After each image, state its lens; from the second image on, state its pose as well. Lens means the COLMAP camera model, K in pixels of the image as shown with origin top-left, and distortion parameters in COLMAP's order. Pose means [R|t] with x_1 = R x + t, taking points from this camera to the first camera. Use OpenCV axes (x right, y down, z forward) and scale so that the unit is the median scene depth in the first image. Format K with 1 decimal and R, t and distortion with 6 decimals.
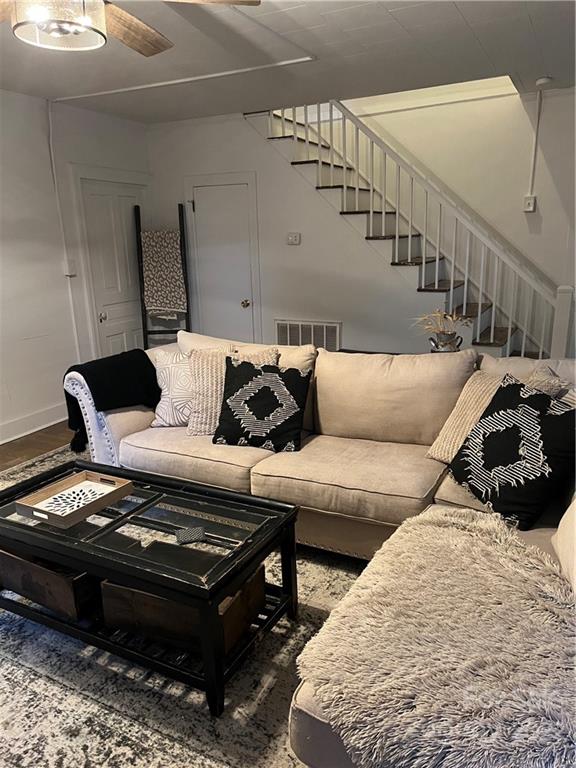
lens RADIAL K [[581.5, 0, 284.3], [0, 581.5, 386.2], [0, 0, 1]] dist [0.046626, -0.043764]
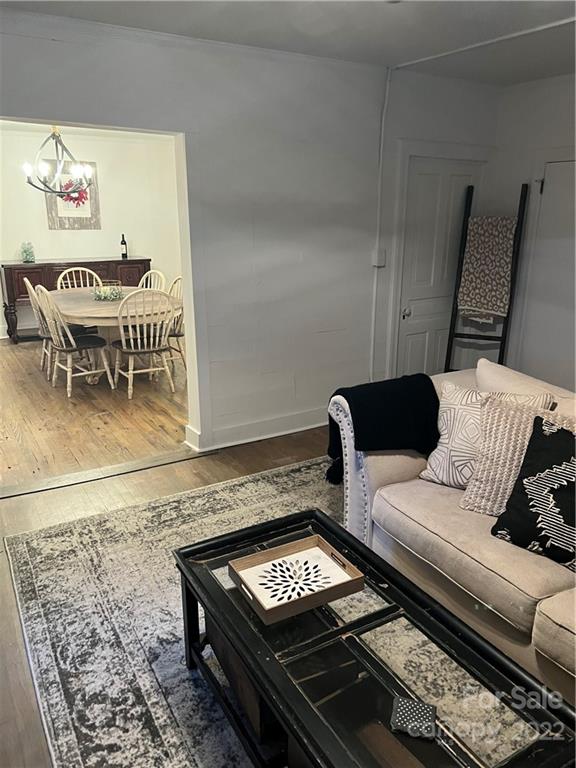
lens RADIAL K [[581.5, 0, 284.3], [0, 581.5, 385.2], [0, 0, 1]] dist [0.046626, -0.043764]
pose [[0.850737, 0.182594, -0.492854, -0.015415], [-0.159427, 0.983184, 0.089058, -0.100847], [0.500828, 0.002809, 0.865542, 0.224621]]
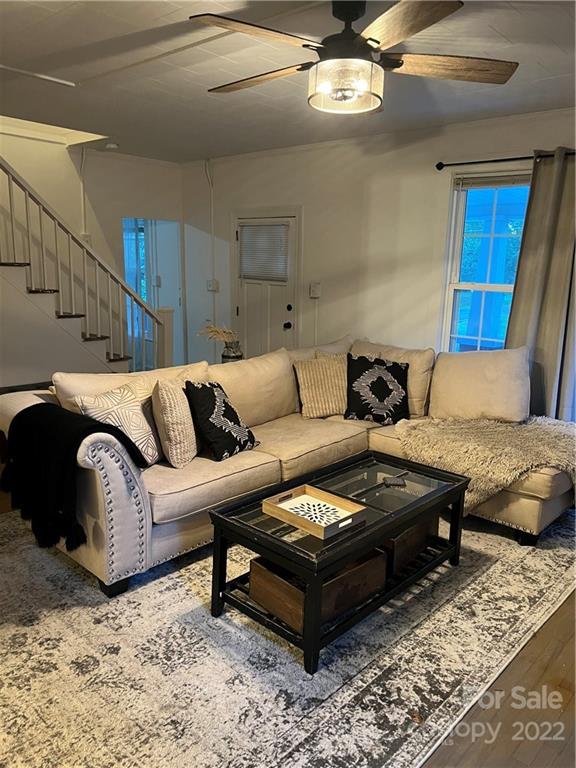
lens RADIAL K [[581.5, 0, 284.5], [0, 581.5, 385.3], [0, 0, 1]] dist [0.046626, -0.043764]
pose [[0.250865, -0.160136, 0.954685, -1.000912], [0.207299, 0.972230, 0.108607, -0.115231], [-0.945565, 0.170660, 0.277094, 0.539992]]
